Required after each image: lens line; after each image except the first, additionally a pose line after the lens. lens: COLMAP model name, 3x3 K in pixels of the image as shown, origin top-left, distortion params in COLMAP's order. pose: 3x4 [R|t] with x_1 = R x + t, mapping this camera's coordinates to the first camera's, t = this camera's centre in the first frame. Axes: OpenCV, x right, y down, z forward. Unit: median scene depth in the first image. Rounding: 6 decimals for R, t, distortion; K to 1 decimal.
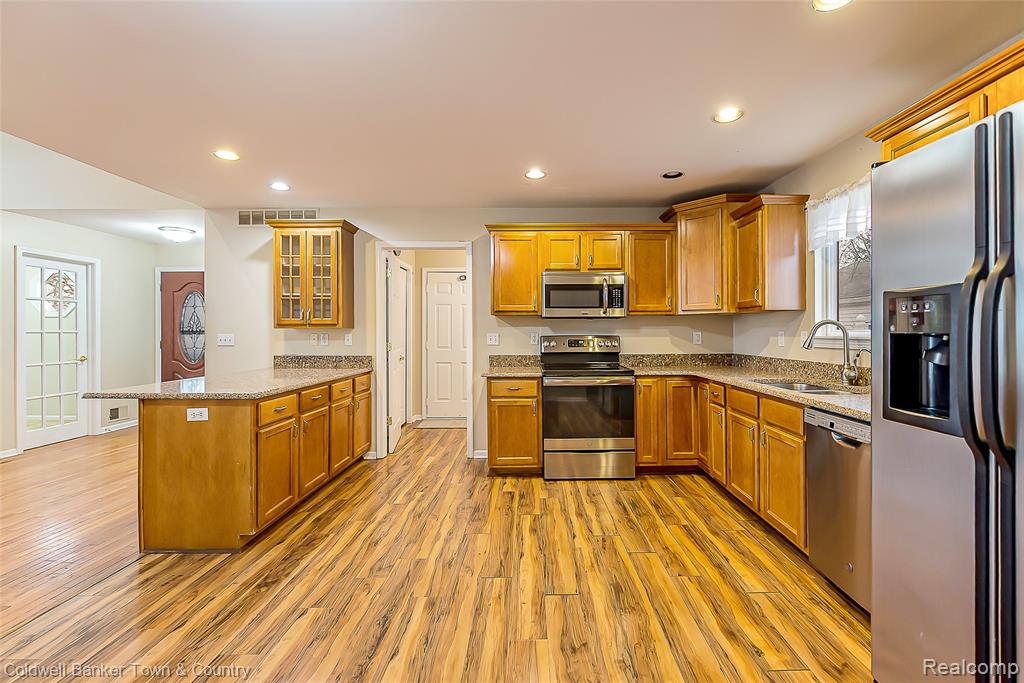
lens RADIAL K [[443.0, 0, 531.8], [0, 443.0, 331.9], [0, 0, 1]] dist [0.000536, -0.004045]
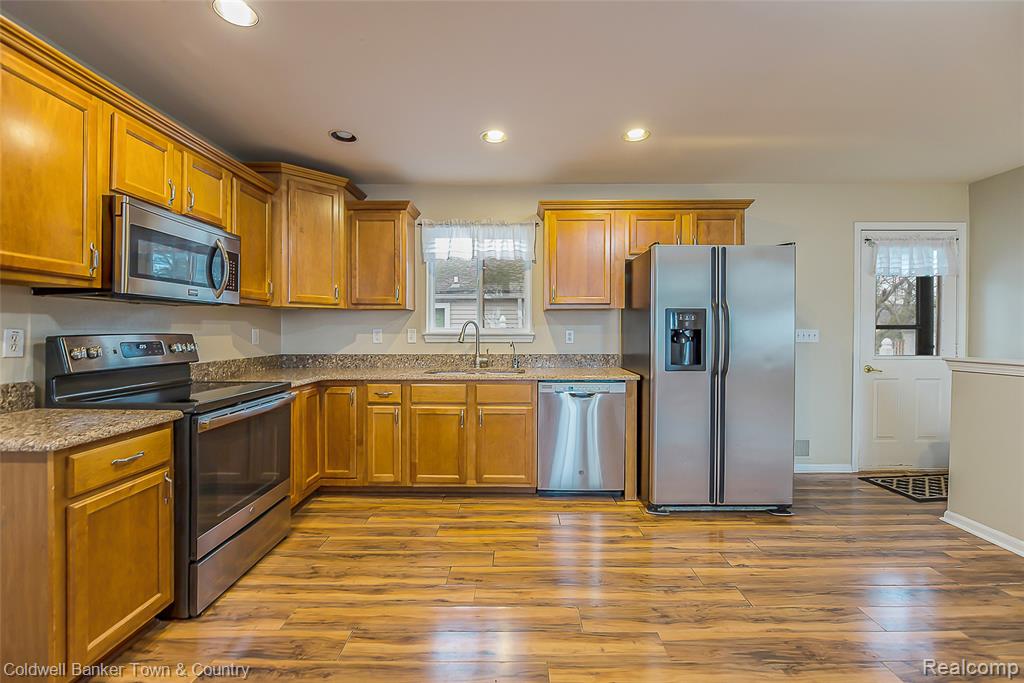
lens RADIAL K [[459.0, 0, 466.6], [0, 459.0, 341.4], [0, 0, 1]] dist [-0.008900, -0.000281]
pose [[0.020671, -0.017237, 0.999638, -0.486483], [-0.000622, 0.999851, 0.017254, 0.008556], [-0.999786, -0.000978, 0.020657, 0.689365]]
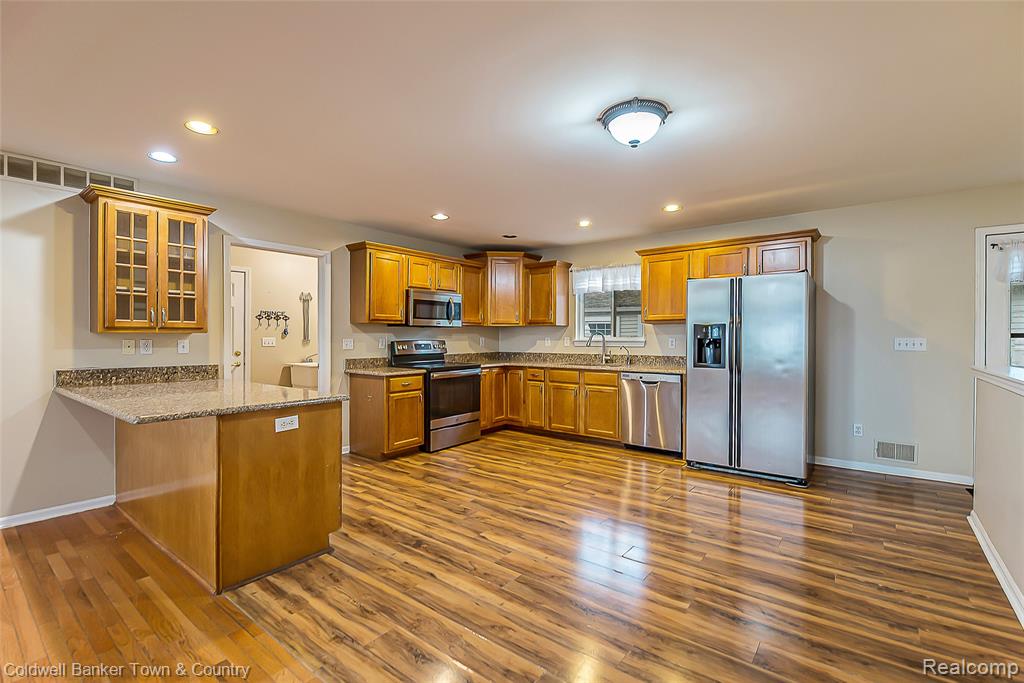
lens RADIAL K [[466.7, 0, 455.8], [0, 466.7, 339.3], [0, 0, 1]] dist [0.000073, -0.000321]
pose [[0.669838, -0.001902, 0.742505, -0.938000], [-0.001381, 0.999992, 0.003807, -0.000497], [-0.742506, -0.003576, 0.669830, 0.037898]]
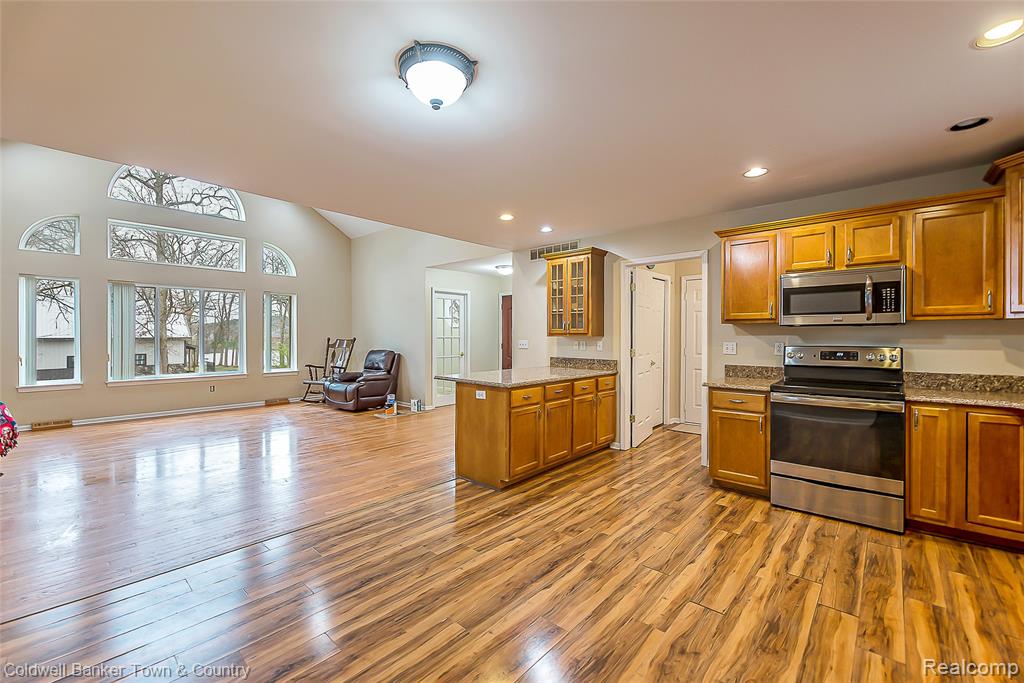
lens RADIAL K [[417.8, 0, 501.2], [0, 417.8, 343.1], [0, 0, 1]] dist [-0.000359, -0.004410]
pose [[0.728340, 0.012448, -0.685103, 0.210764], [-0.000275, 0.999840, 0.017874, -0.013535], [0.685216, -0.012830, 0.728227, -0.000521]]
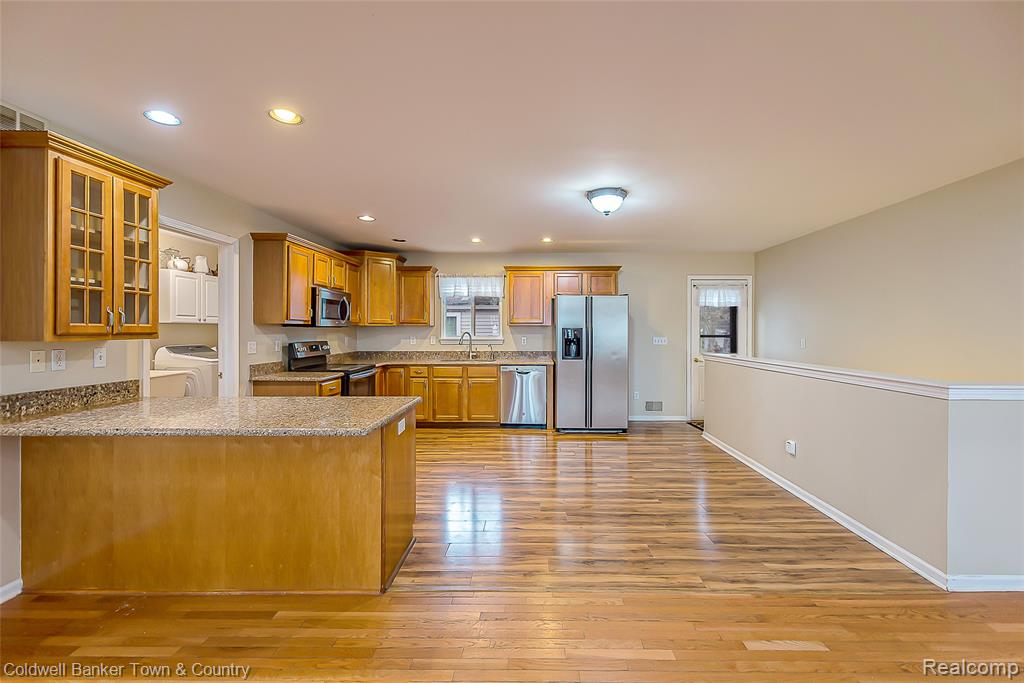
lens RADIAL K [[530.7, 0, 485.6], [0, 530.7, 330.7], [0, 0, 1]] dist [0.029001, -0.000644]
pose [[0.029251, -0.003017, 0.999568, -1.480690], [-0.001392, 0.999994, 0.003059, -0.029063], [-0.999571, -0.001481, 0.029247, 0.573098]]
